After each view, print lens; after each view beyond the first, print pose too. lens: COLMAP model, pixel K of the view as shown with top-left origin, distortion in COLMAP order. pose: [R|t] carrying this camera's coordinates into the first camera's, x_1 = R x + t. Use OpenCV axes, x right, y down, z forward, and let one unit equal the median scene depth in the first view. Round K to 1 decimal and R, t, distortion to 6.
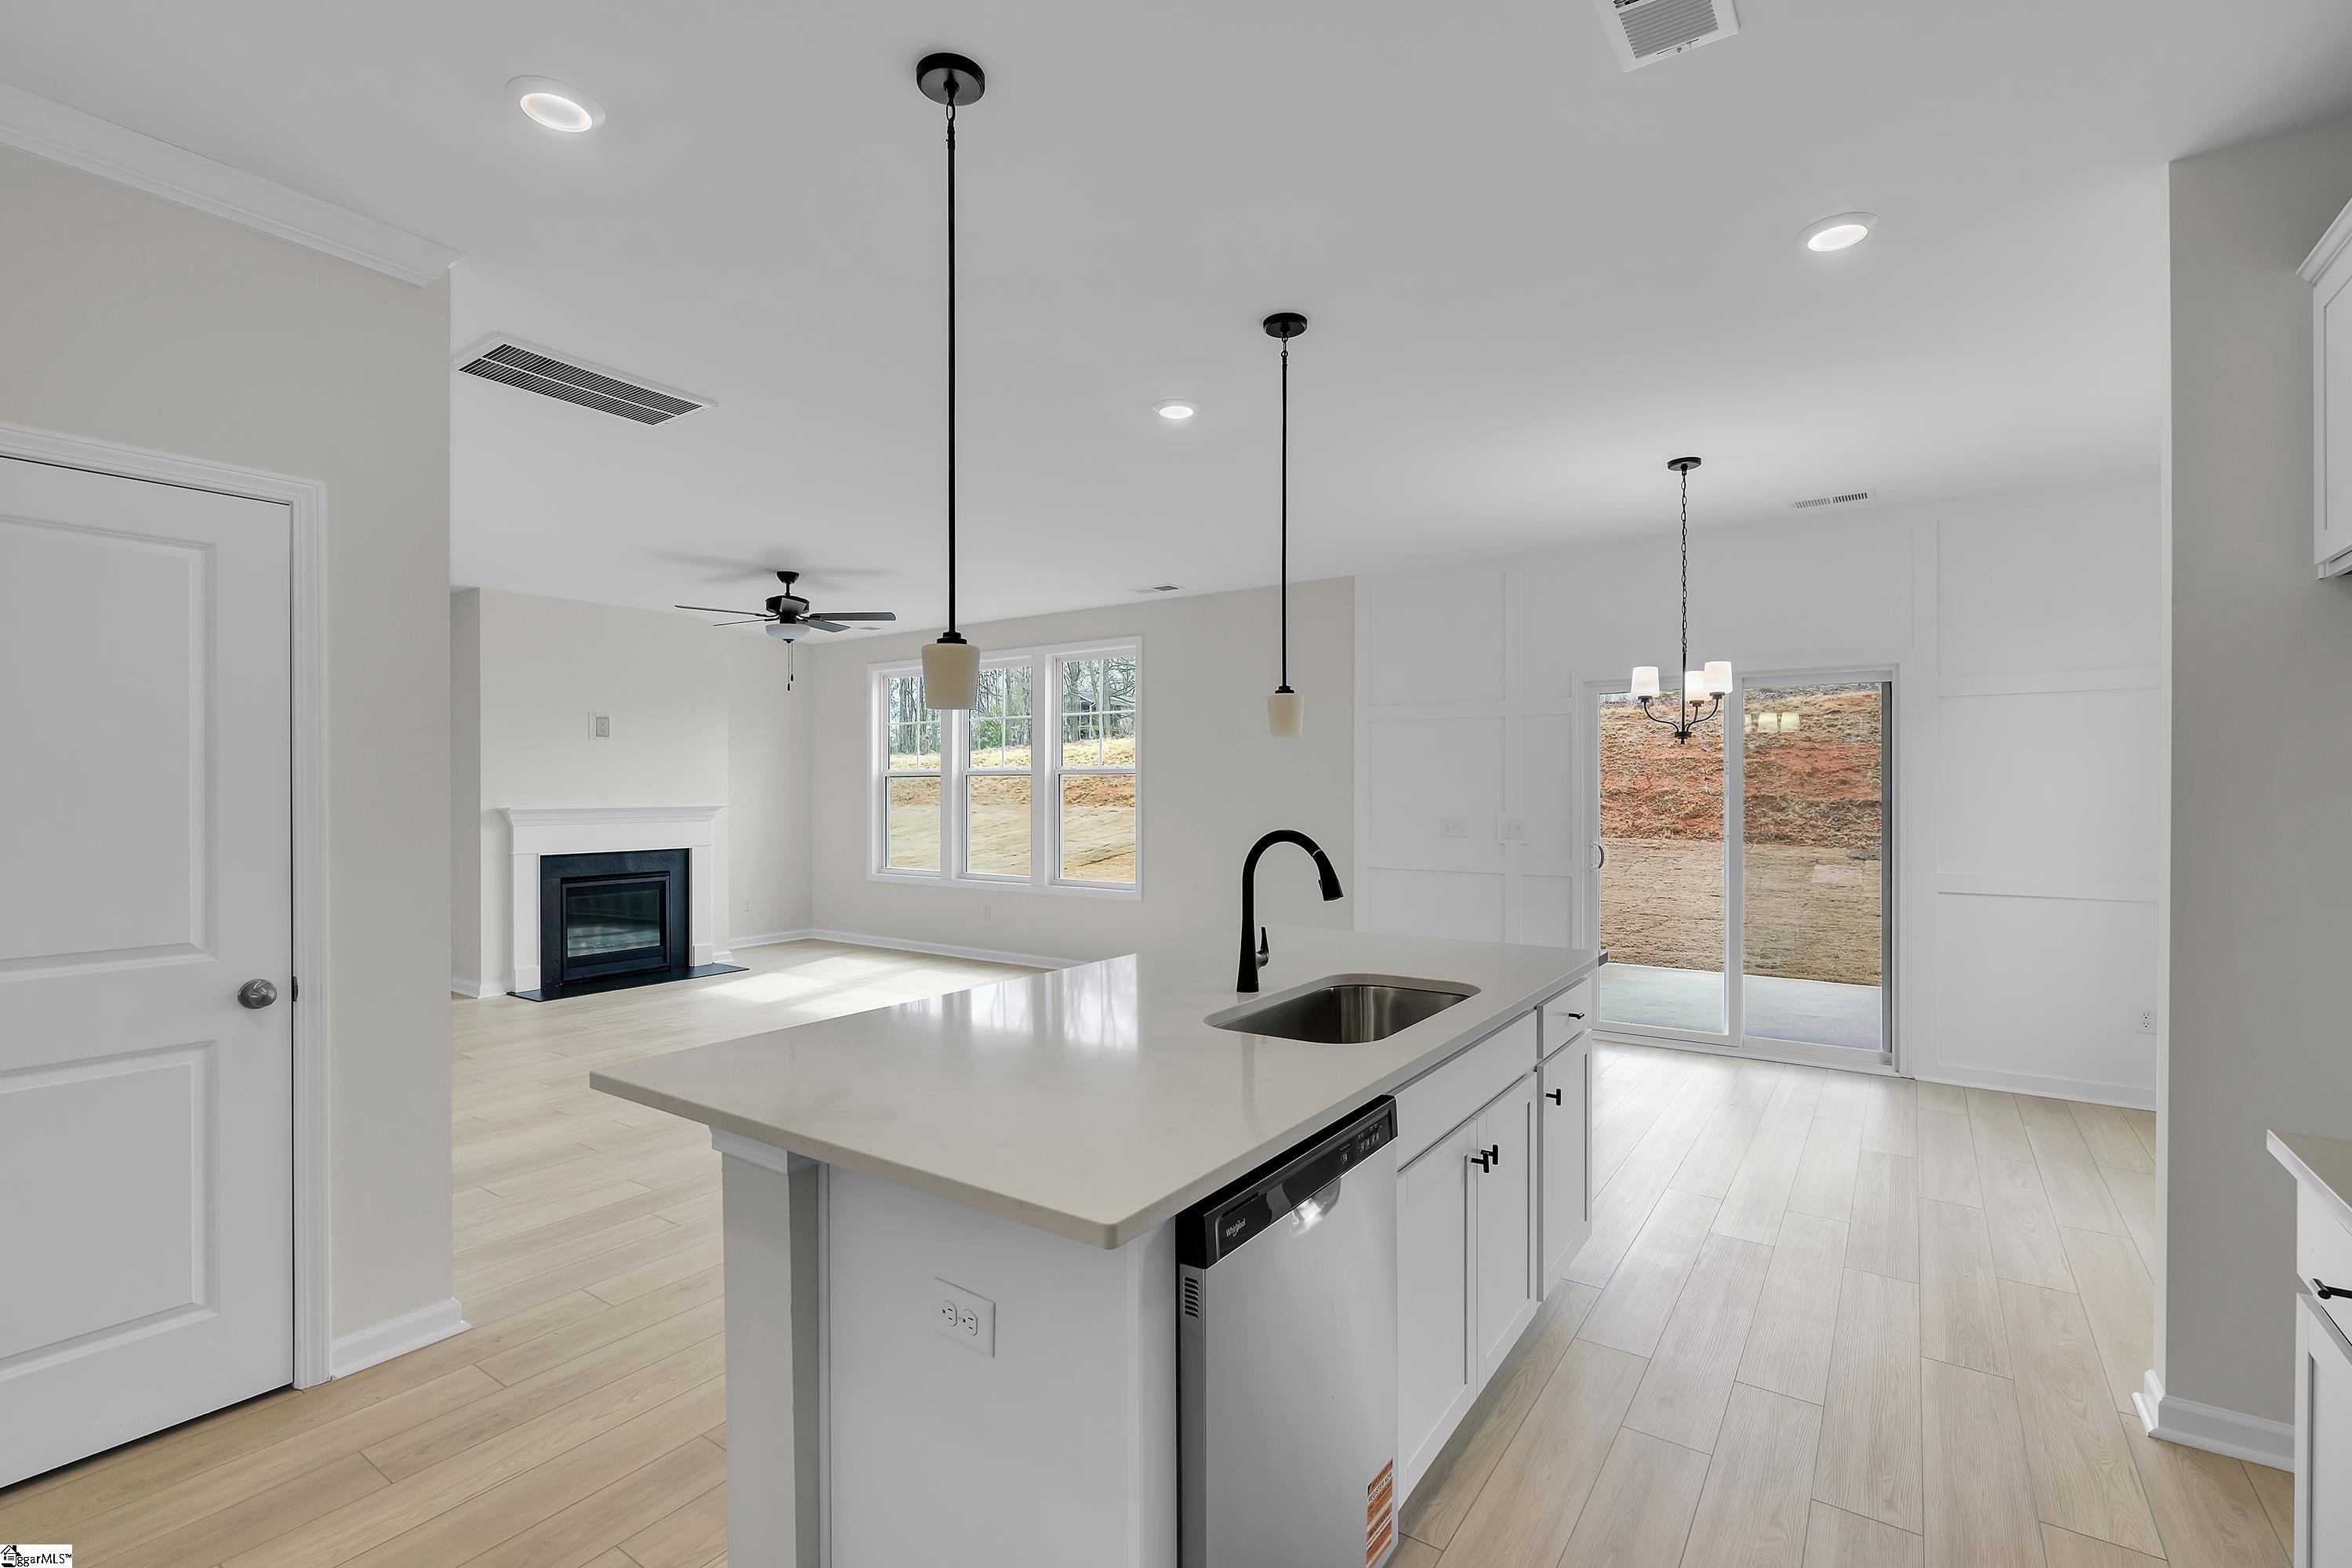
lens RADIAL K [[1081.1, 0, 1176.0], [0, 1081.1, 784.0], [0, 0, 1]] dist [0.000426, 0.000165]
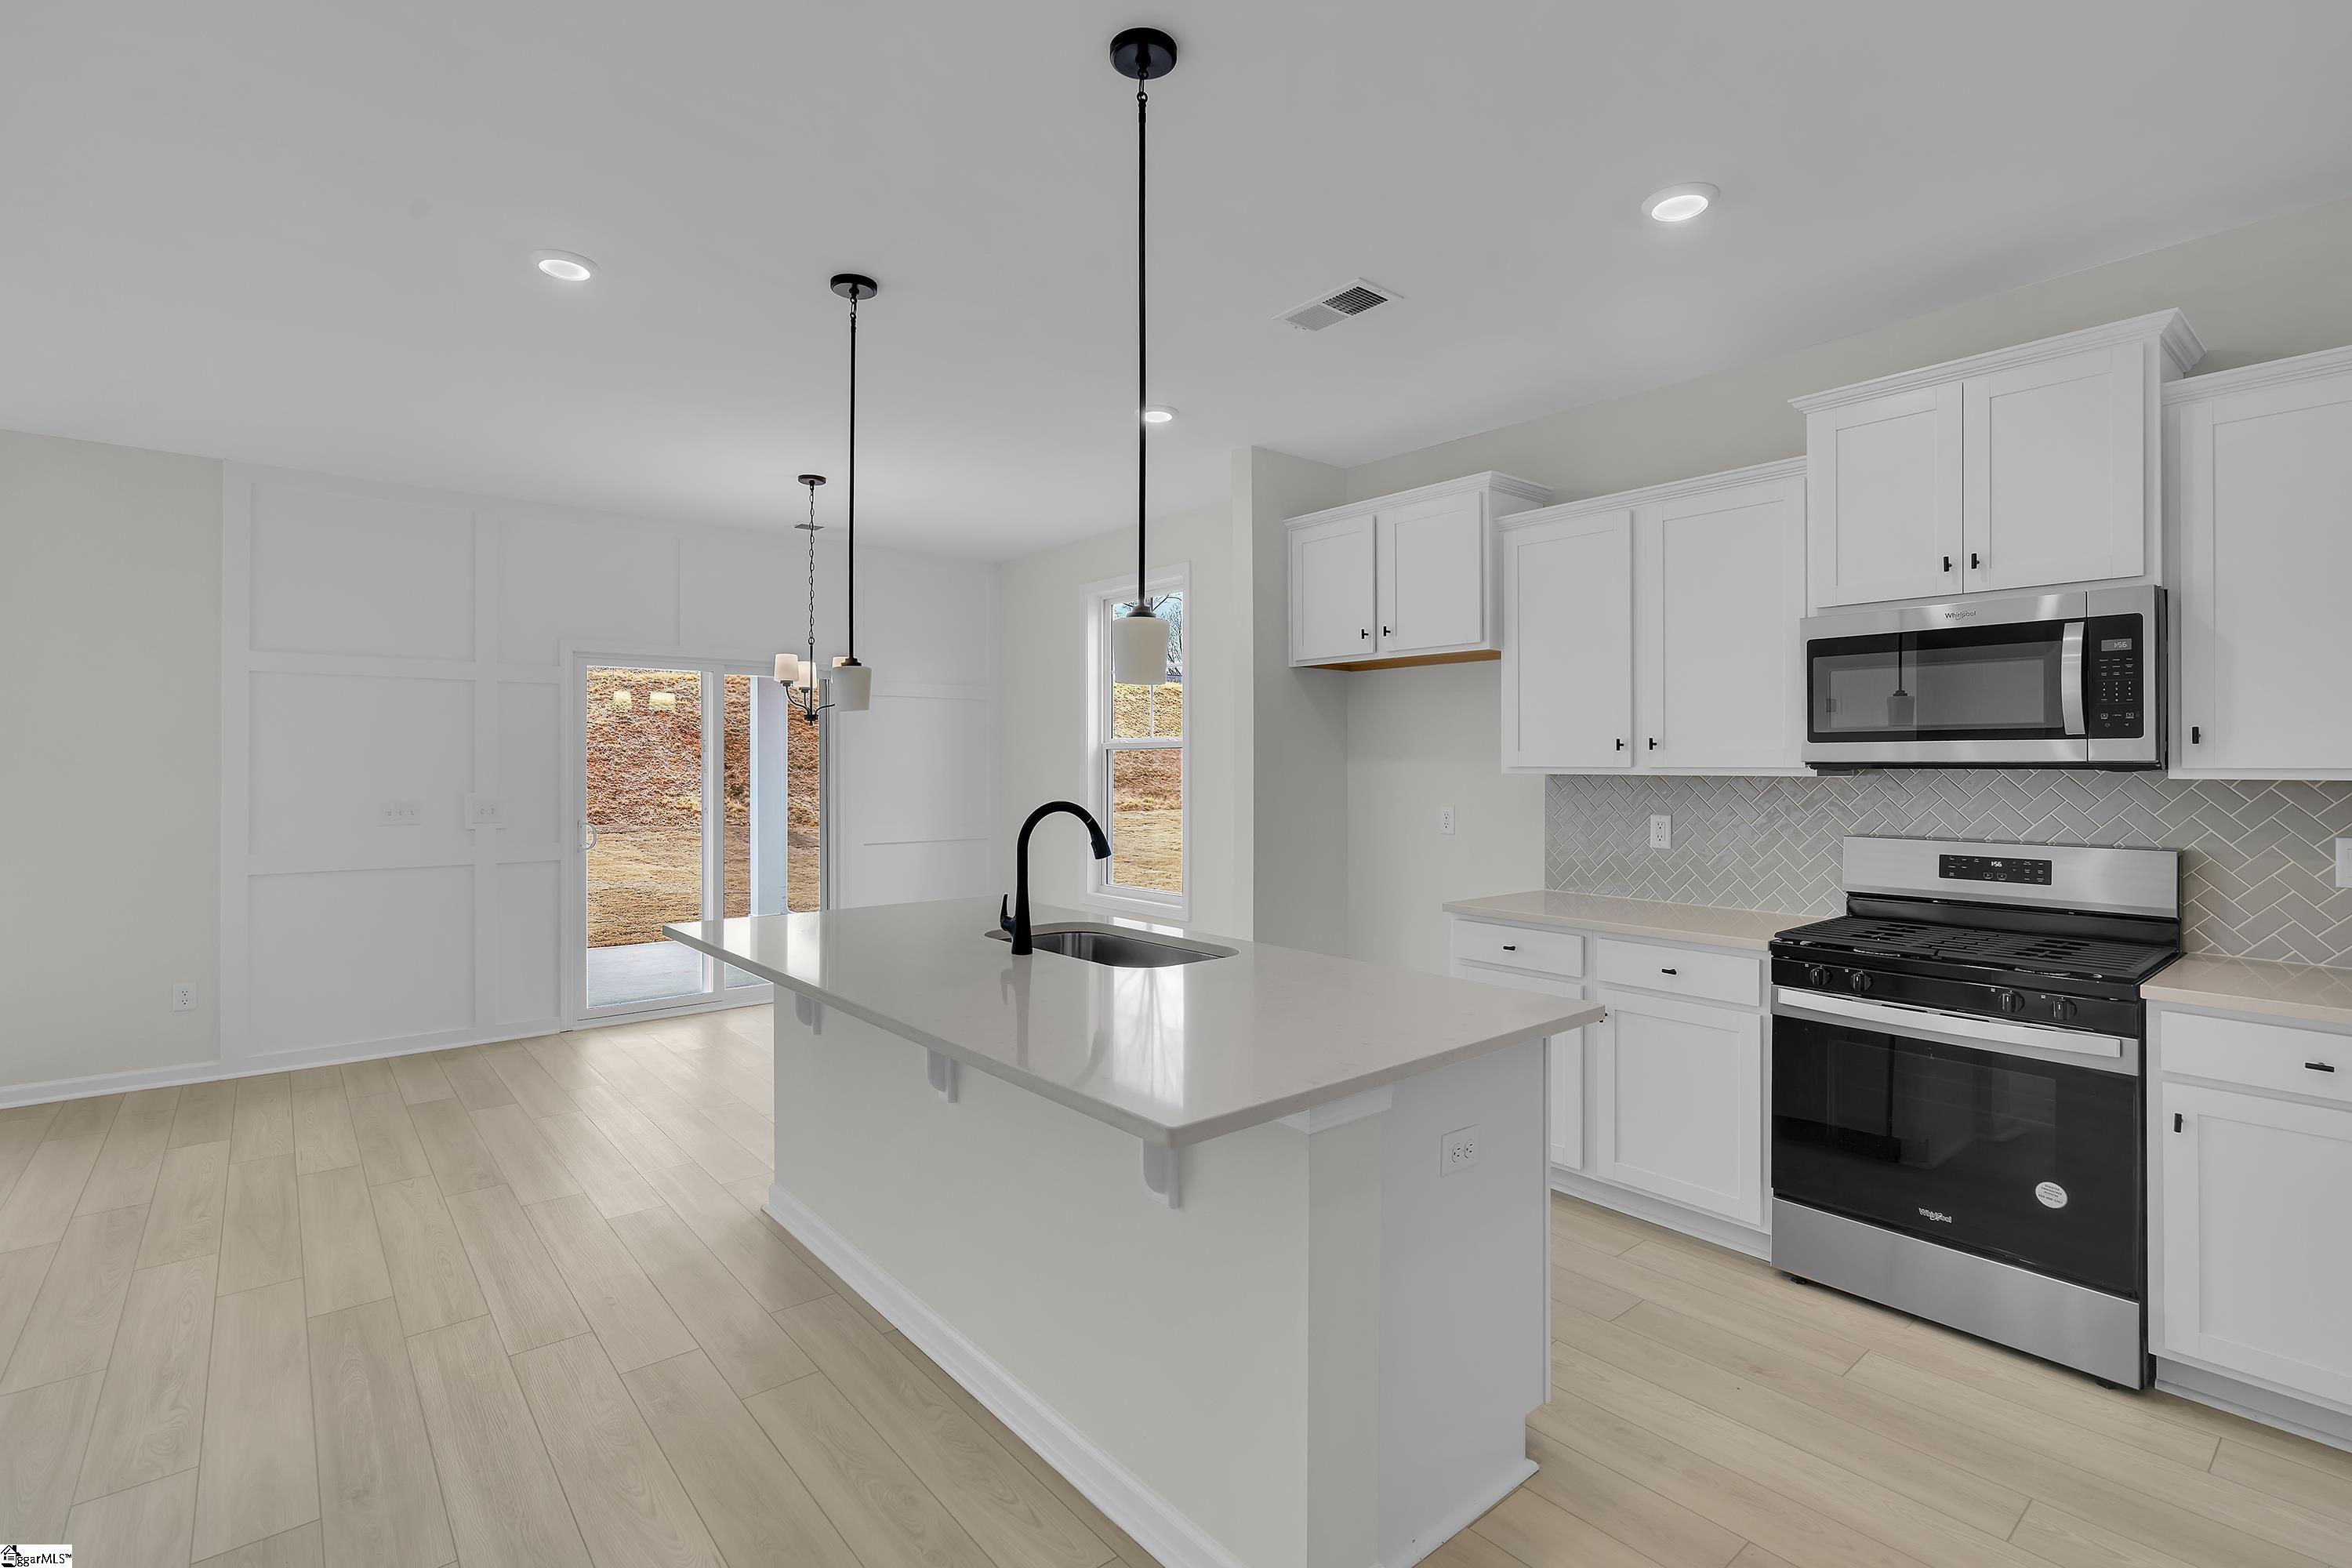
lens RADIAL K [[1081.1, 0, 1176.0], [0, 1081.1, 784.0], [0, 0, 1]] dist [0.000426, 0.000165]
pose [[0.279133, -0.014594, 0.960142, -0.753917], [-0.005276, 0.999846, 0.016732, 0.003901], [-0.960238, -0.009736, 0.279013, 0.449980]]
